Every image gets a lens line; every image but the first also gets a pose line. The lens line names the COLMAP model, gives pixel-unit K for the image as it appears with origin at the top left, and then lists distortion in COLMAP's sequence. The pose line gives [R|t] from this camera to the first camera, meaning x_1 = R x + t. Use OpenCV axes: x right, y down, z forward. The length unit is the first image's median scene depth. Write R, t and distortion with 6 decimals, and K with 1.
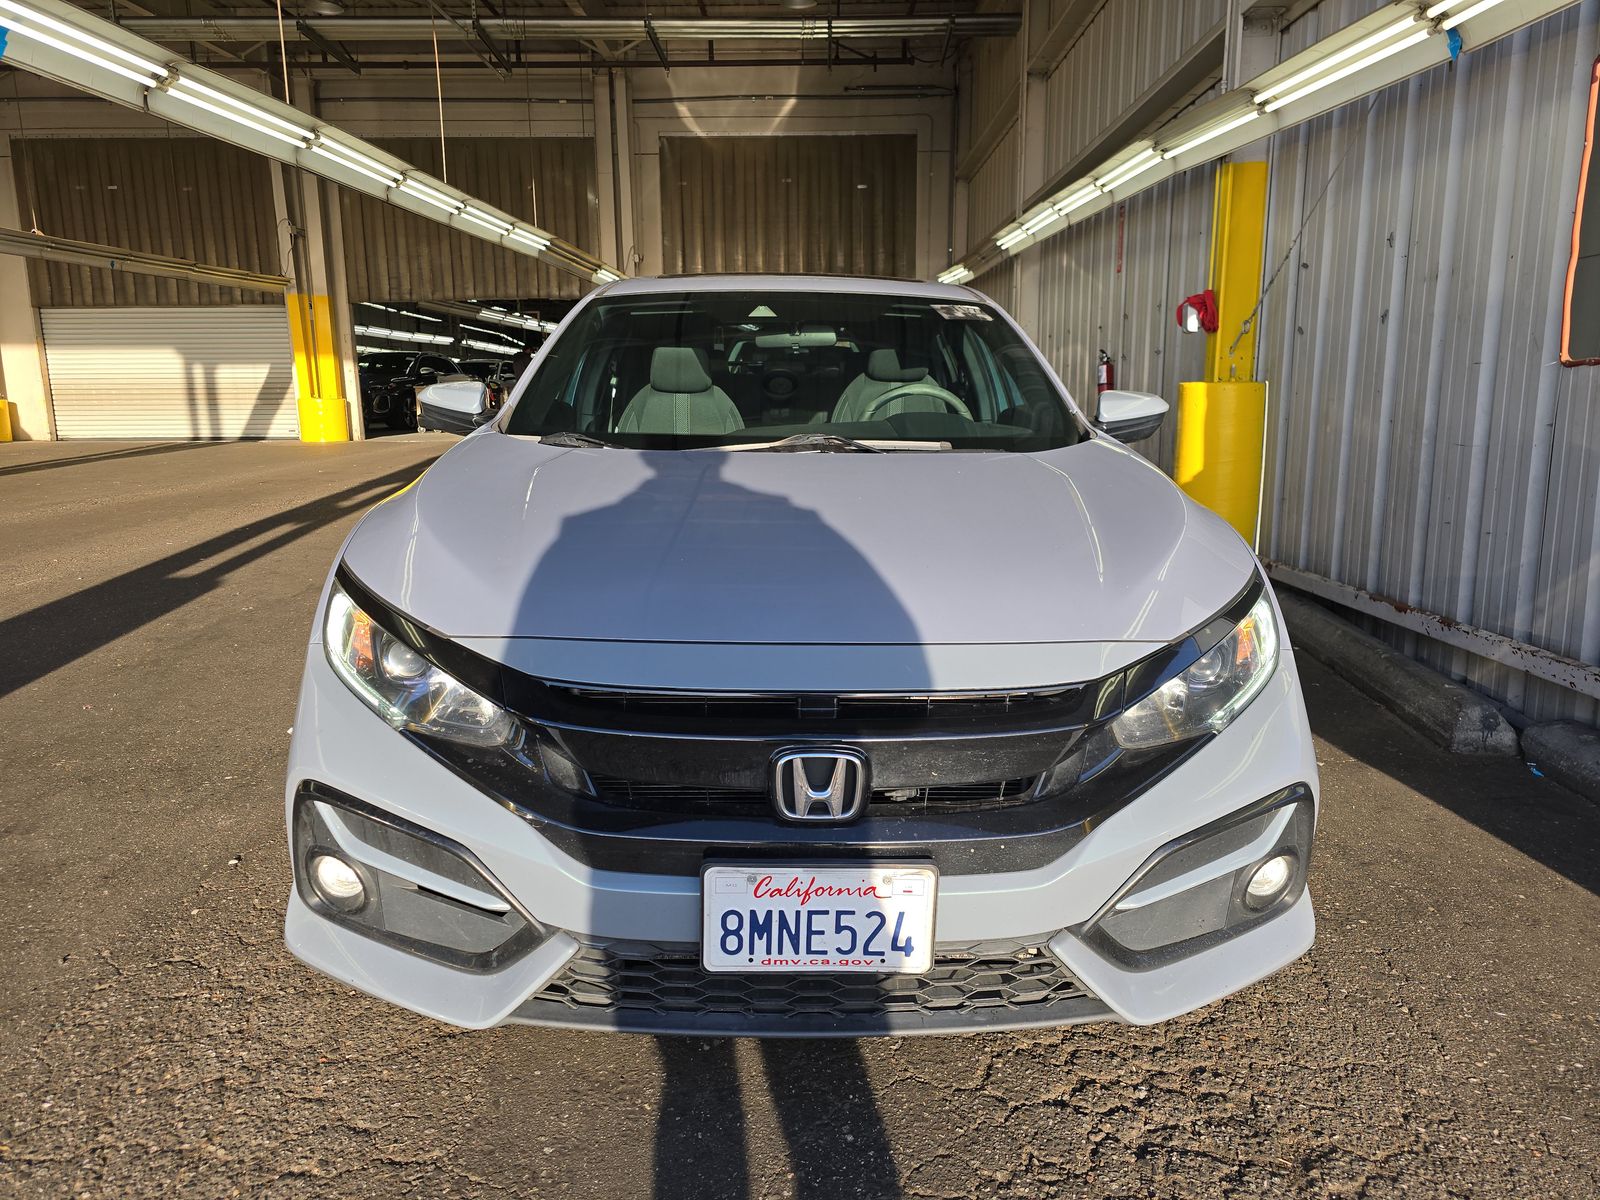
lens RADIAL K [[1085.3, 0, 805.1], [0, 1085.3, 597.1], [0, 0, 1]] dist [0.041560, -0.031729]
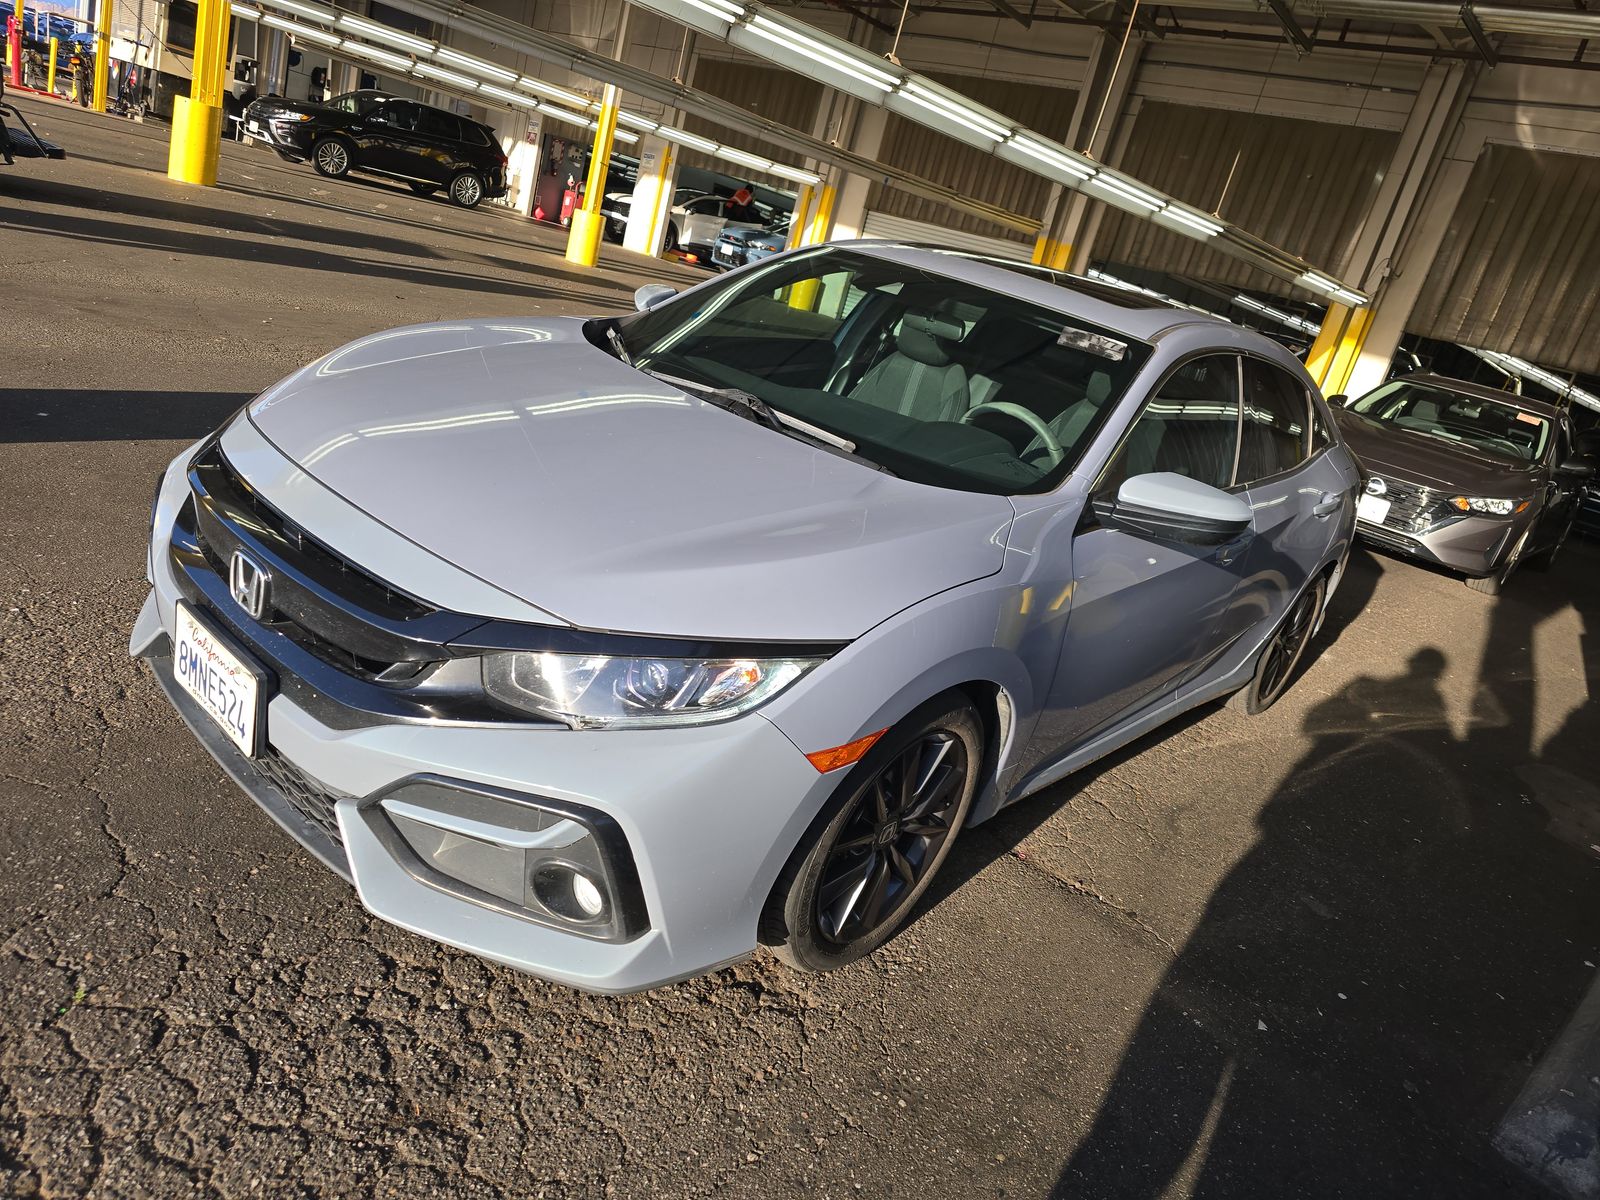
lens RADIAL K [[1085.3, 0, 807.7], [0, 1085.3, 610.3], [0, 0, 1]] dist [0.041560, -0.031729]
pose [[0.712921, 0.397367, -0.577791, 0.192766], [-0.378350, 0.911700, 0.160171, -0.039100], [0.590419, 0.104418, 0.800314, 0.057748]]
